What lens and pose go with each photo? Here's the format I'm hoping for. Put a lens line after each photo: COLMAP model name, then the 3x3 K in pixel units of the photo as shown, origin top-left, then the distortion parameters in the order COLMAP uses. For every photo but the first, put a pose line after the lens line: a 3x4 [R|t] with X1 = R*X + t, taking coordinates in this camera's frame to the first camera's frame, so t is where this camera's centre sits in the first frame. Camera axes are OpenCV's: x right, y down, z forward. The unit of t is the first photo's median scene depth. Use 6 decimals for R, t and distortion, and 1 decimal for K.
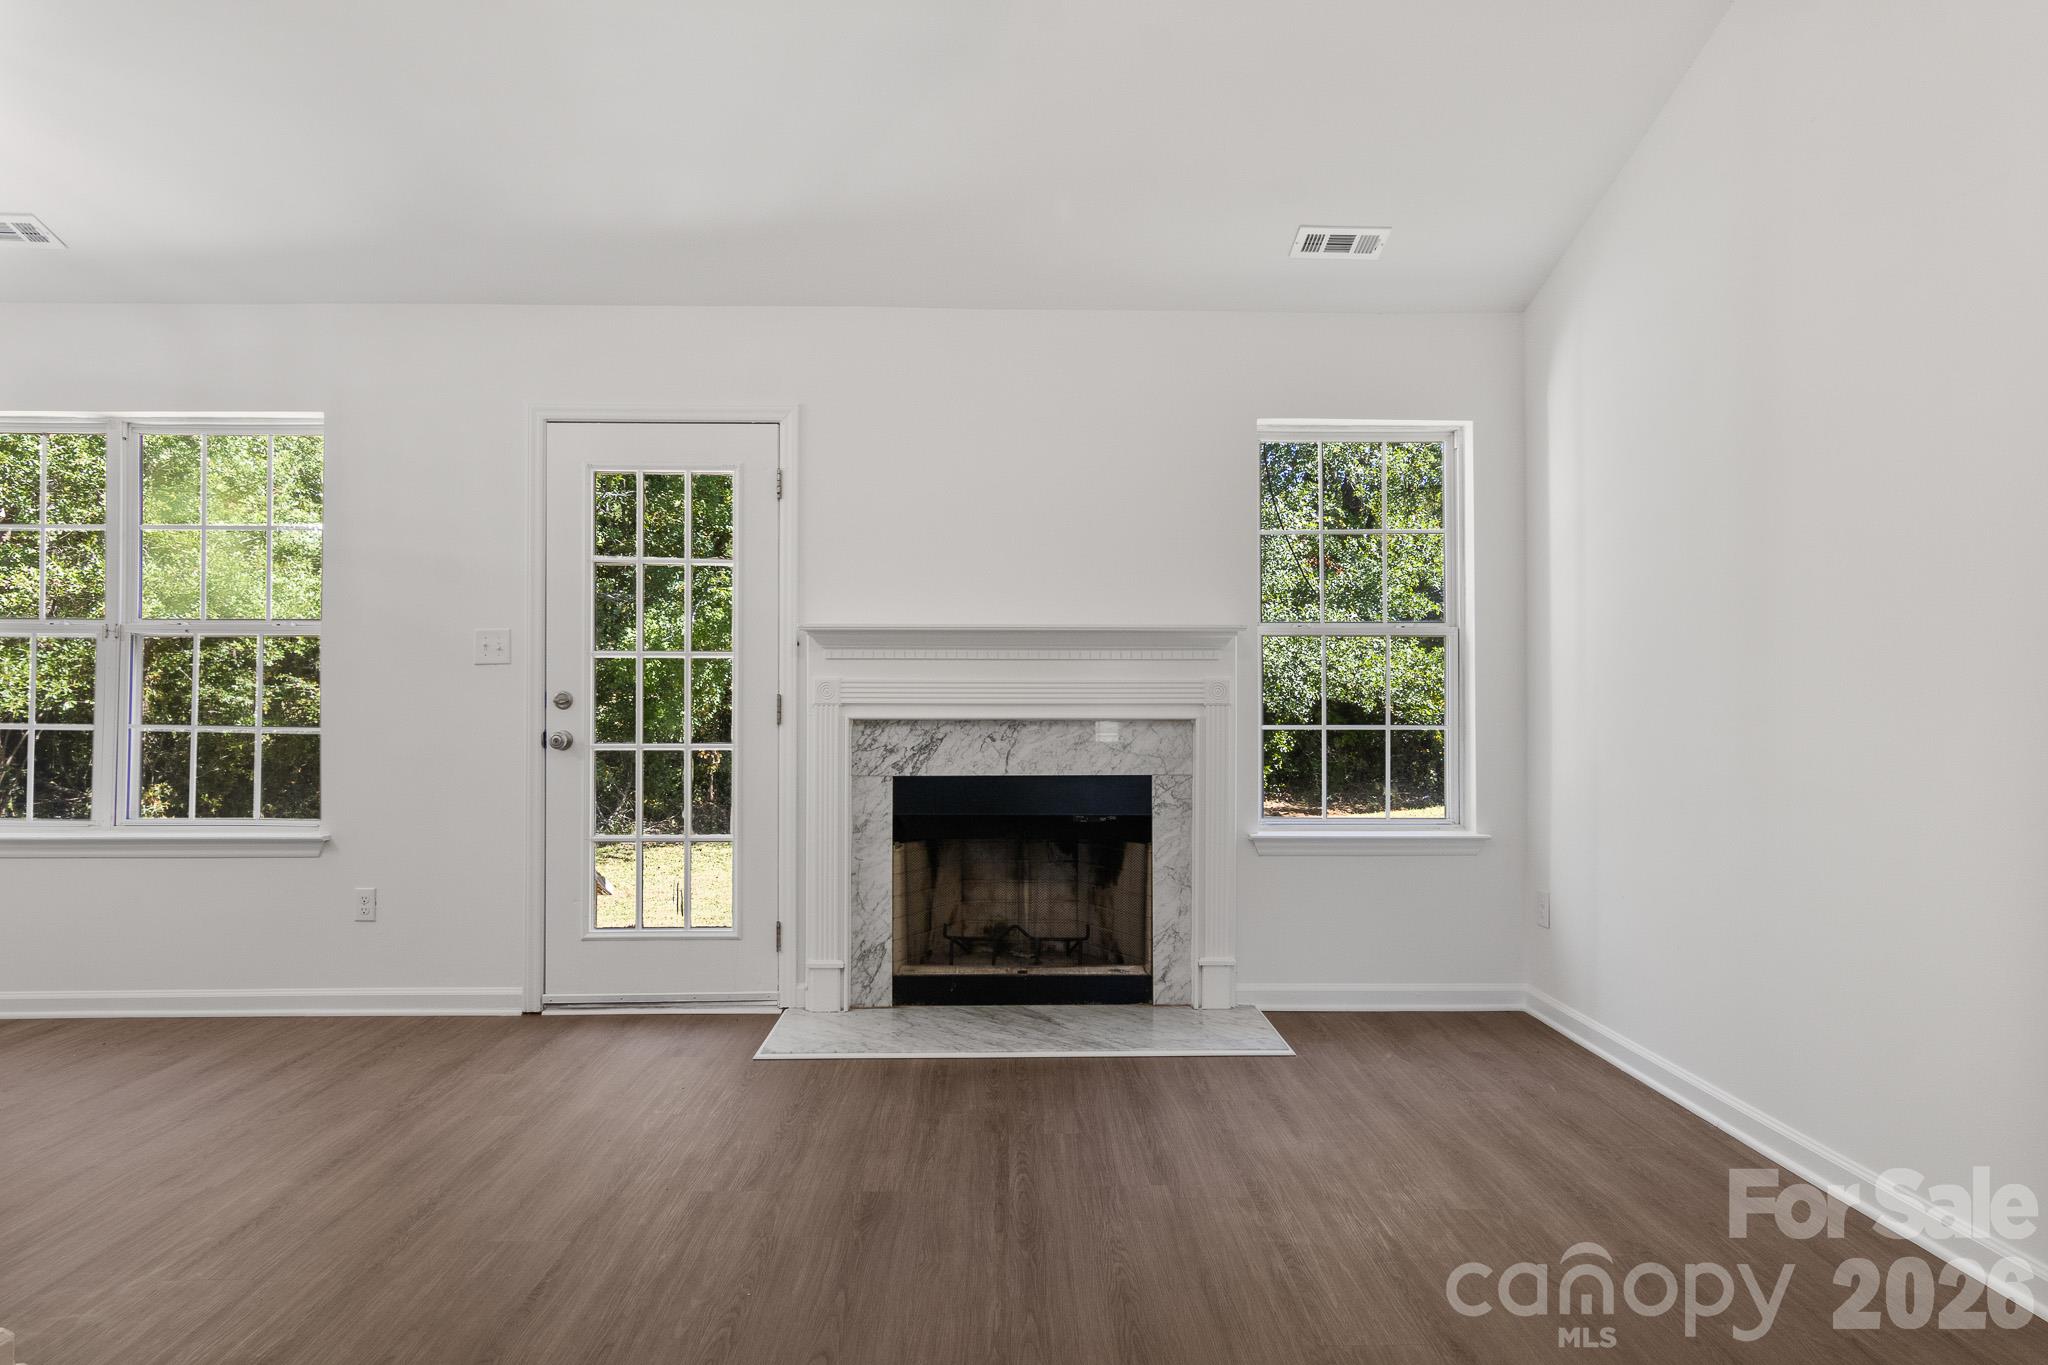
lens RADIAL K [[1178.6, 0, 1024.0], [0, 1178.6, 682.5], [0, 0, 1]] dist [0.001032, 0.000381]
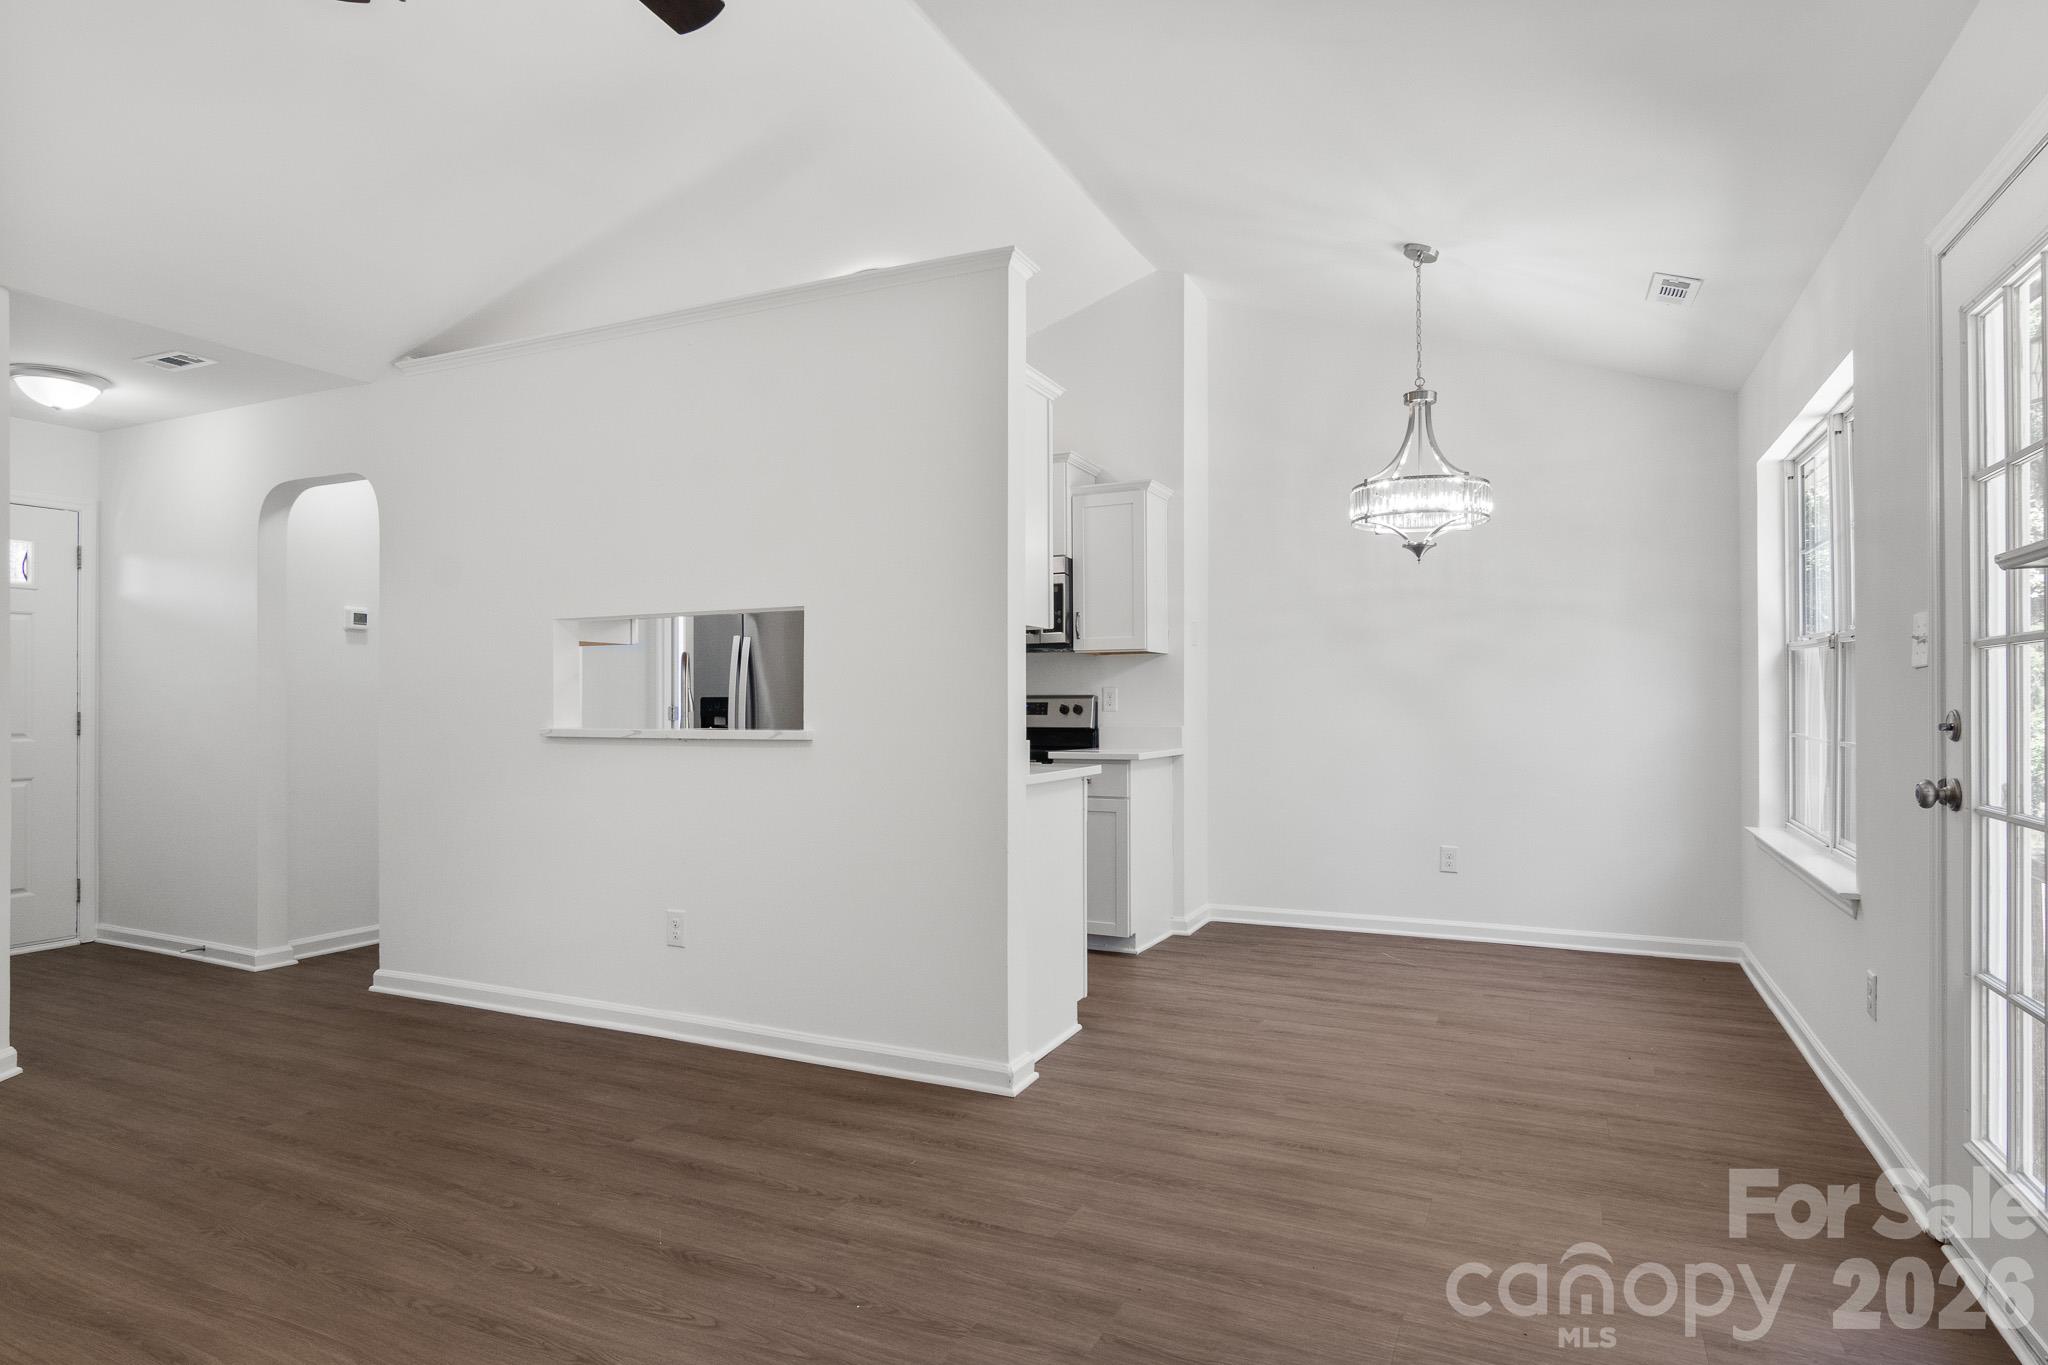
lens RADIAL K [[1108.7, 0, 1033.1], [0, 1108.7, 695.2], [0, 0, 1]] dist [-0.005555, -0.000243]
pose [[-0.451719, -0.002750, -0.892156, 0.300510], [0.015542, 0.999819, -0.010951, -0.001370], [0.892025, -0.018813, -0.451595, 0.847623]]
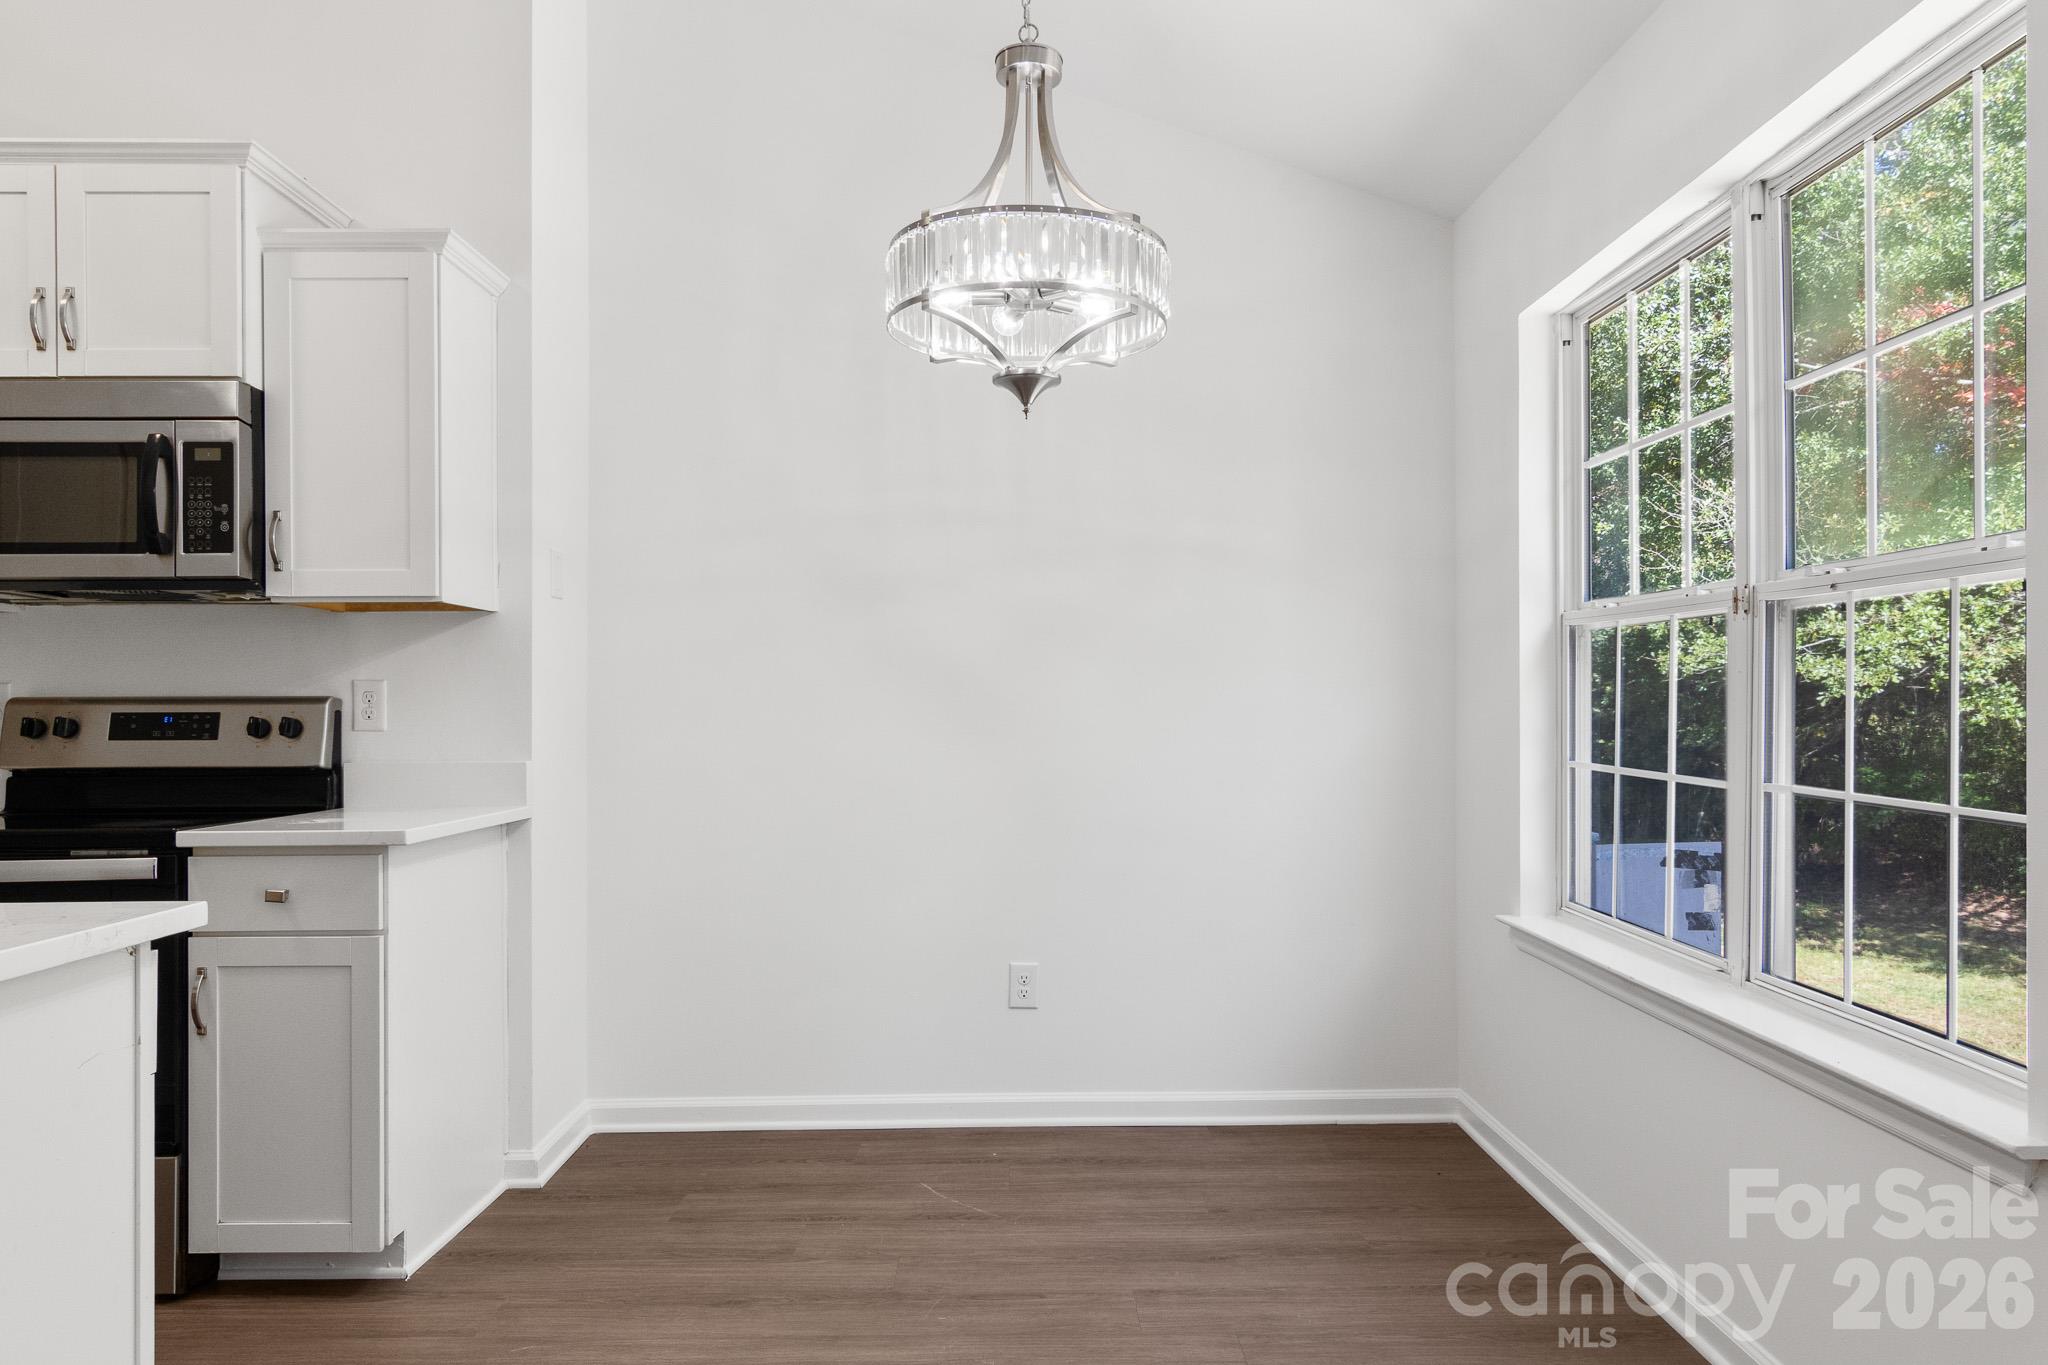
lens RADIAL K [[1313.9, 0, 1024.1], [0, 1313.9, 683.8], [0, 0, 1]] dist [0.001056, 0.001145]
pose [[-0.026100, -0.014809, -0.999550, -0.208713], [0.017831, 0.999724, -0.015277, -0.004008], [0.999500, -0.018222, -0.025829, 0.716209]]
